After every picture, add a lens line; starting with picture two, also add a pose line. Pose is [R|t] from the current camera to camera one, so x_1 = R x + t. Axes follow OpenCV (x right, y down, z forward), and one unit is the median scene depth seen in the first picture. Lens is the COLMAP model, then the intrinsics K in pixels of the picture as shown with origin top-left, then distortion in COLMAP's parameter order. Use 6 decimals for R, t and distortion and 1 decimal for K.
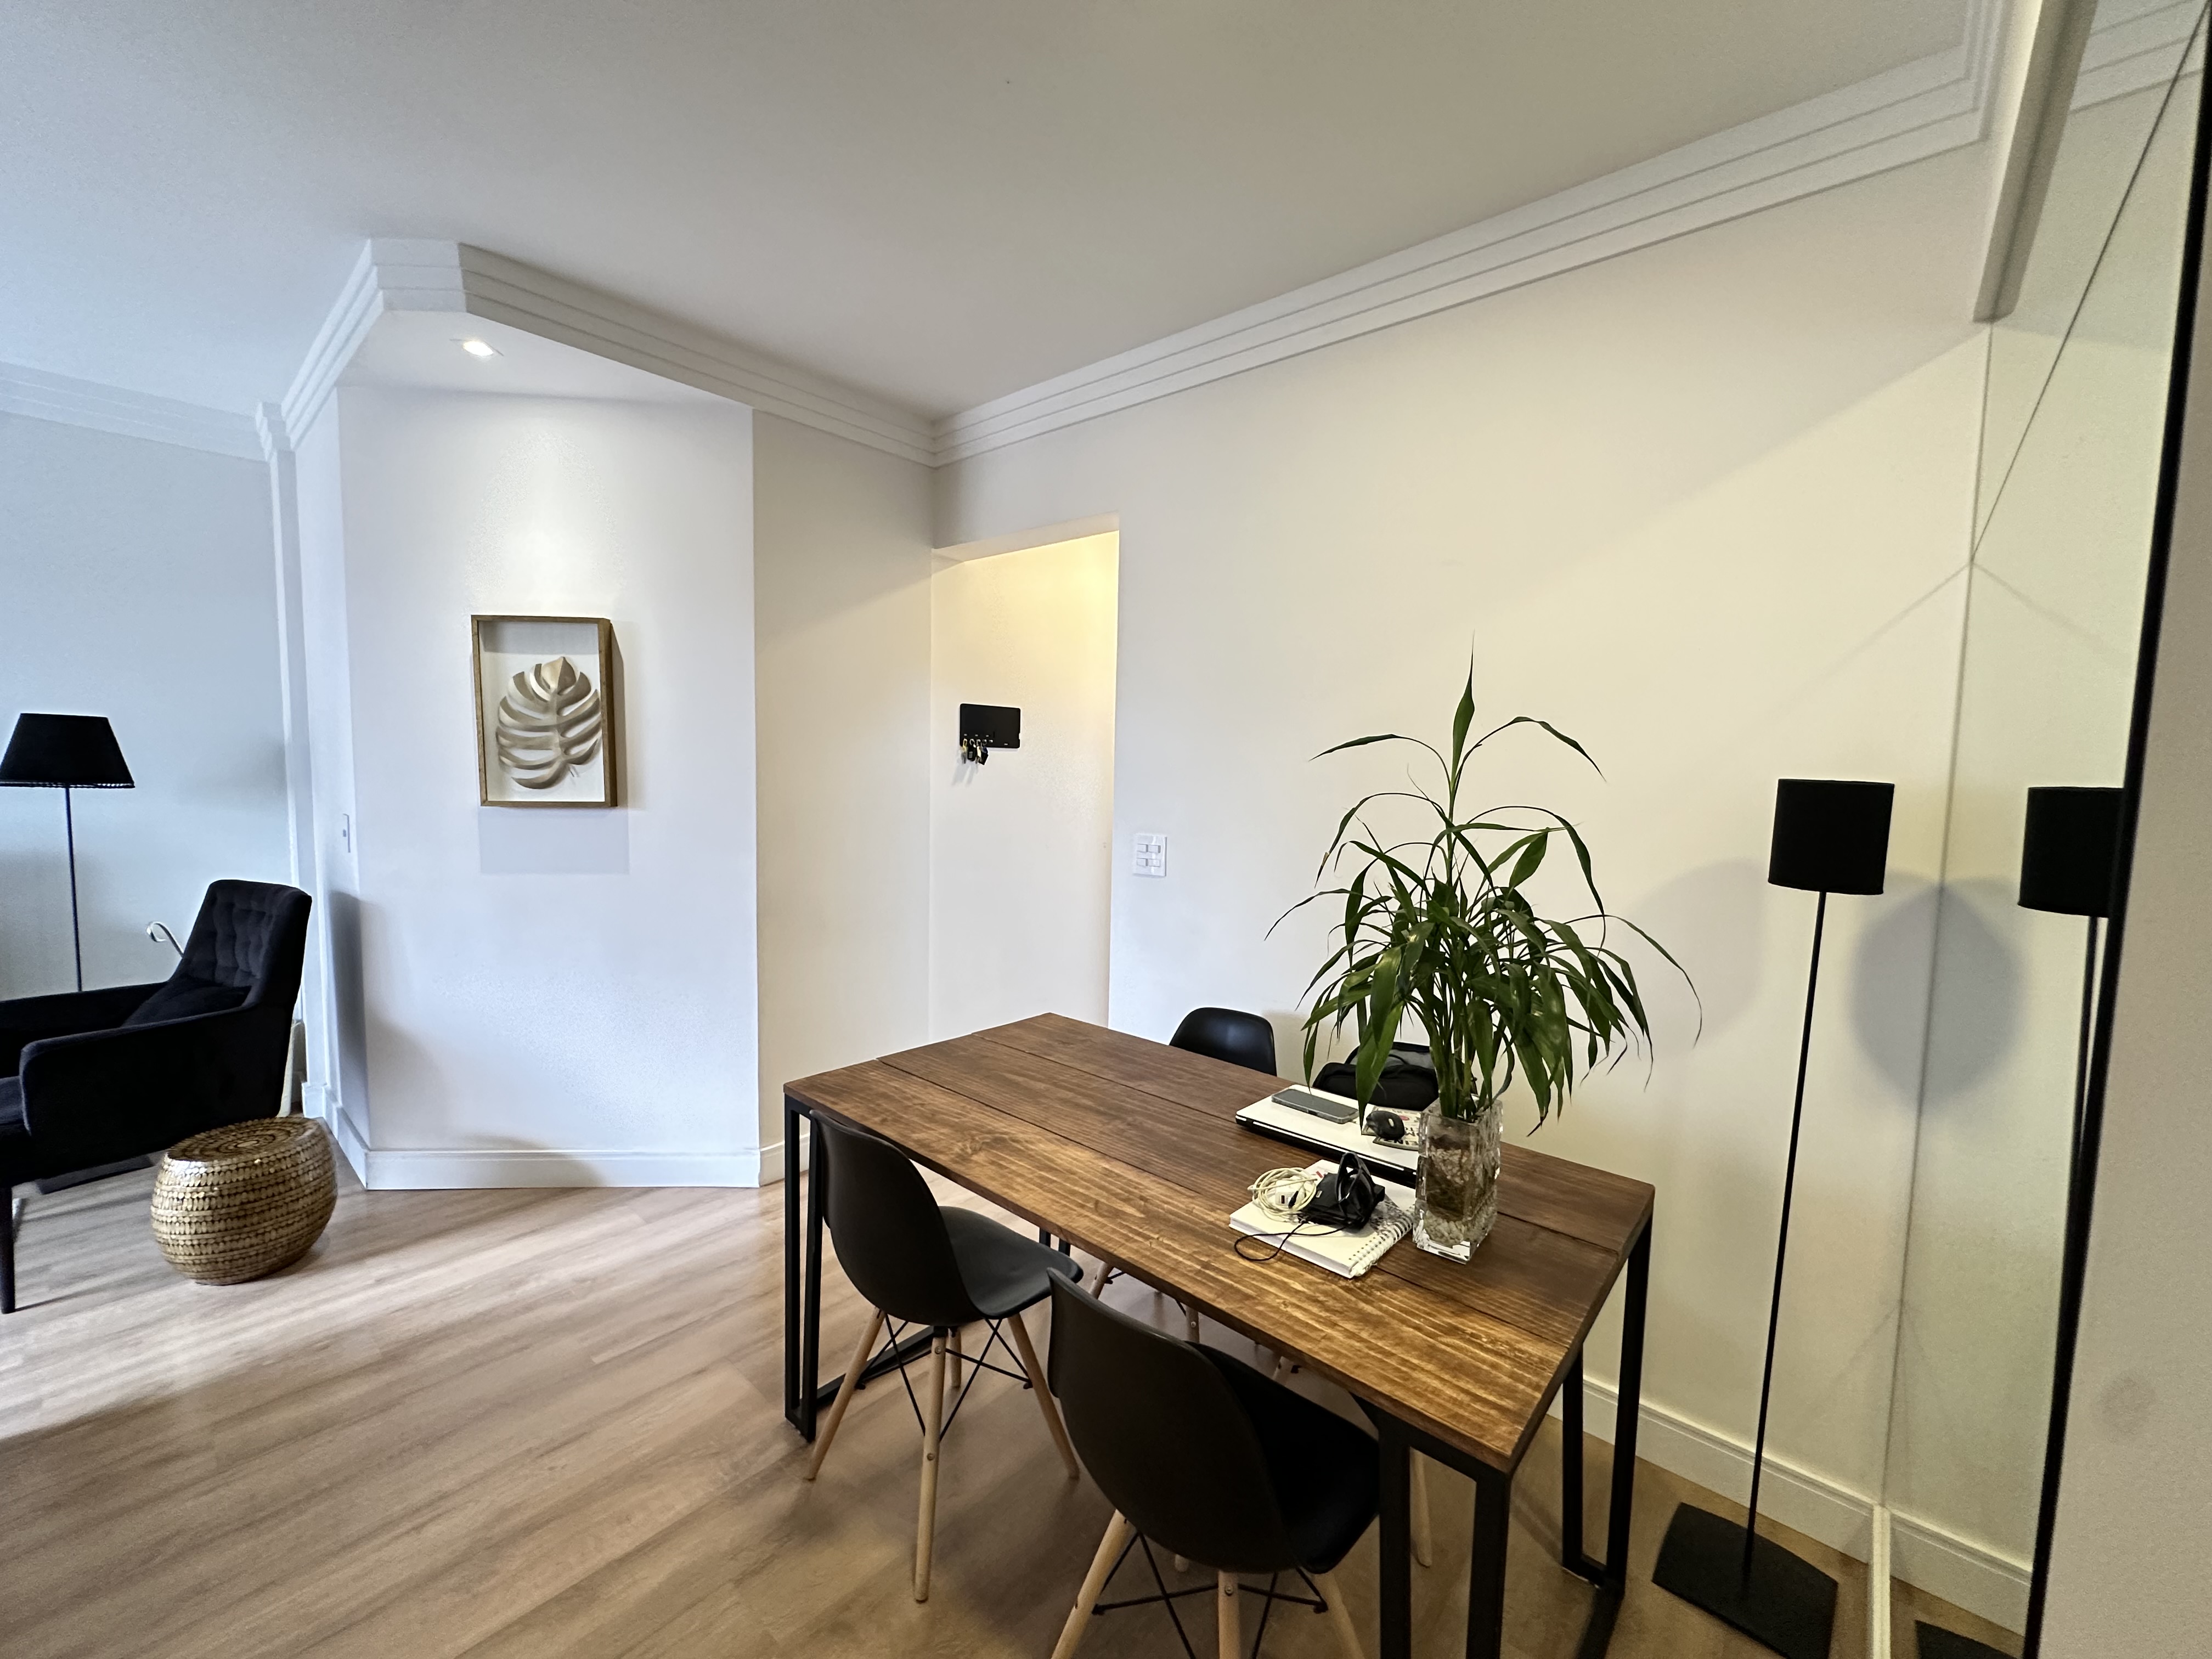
lens RADIAL K [[882.5, 0, 1108.0], [0, 882.5, 827.4], [0, 0, 1]] dist [-0.001089, 0.000190]
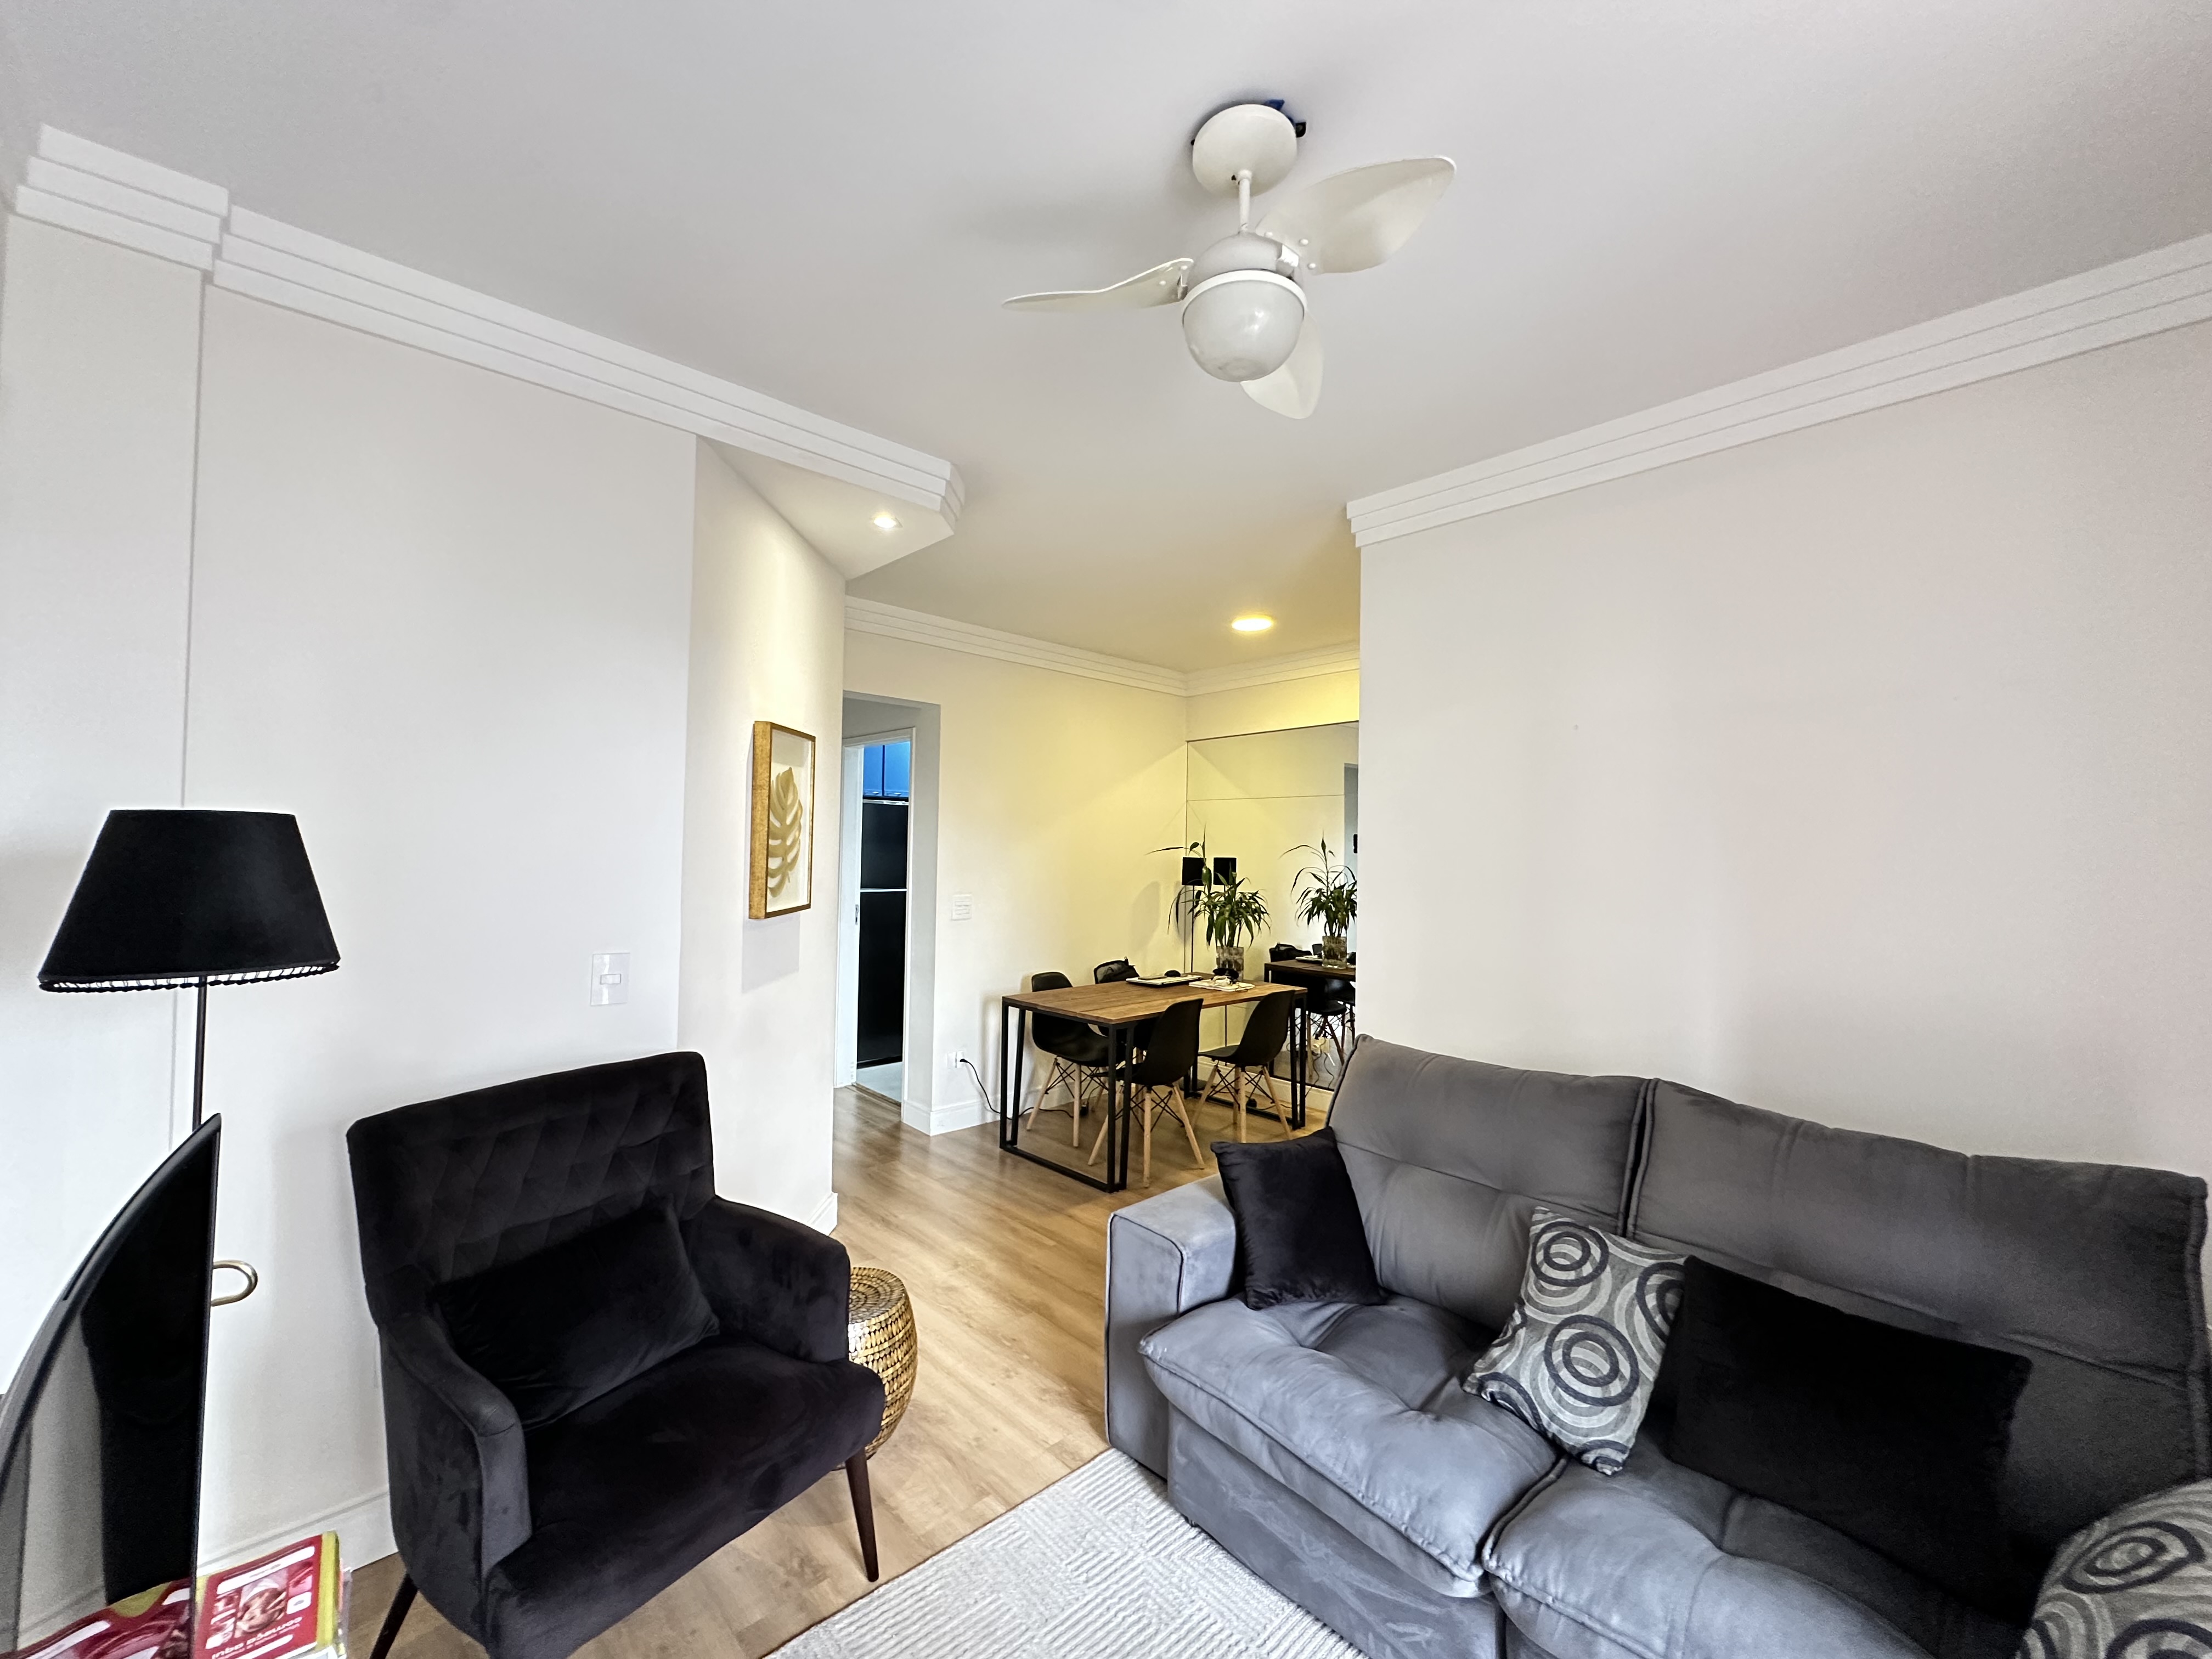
lens RADIAL K [[882.5, 0, 1108.0], [0, 882.5, 827.4], [0, 0, 1]] dist [-0.001089, 0.000190]
pose [[0.093216, 0.003050, 0.995641, -2.689186], [0.066428, 0.997748, -0.009276, -0.149150], [-0.993427, 0.067003, 0.092804, 0.884844]]
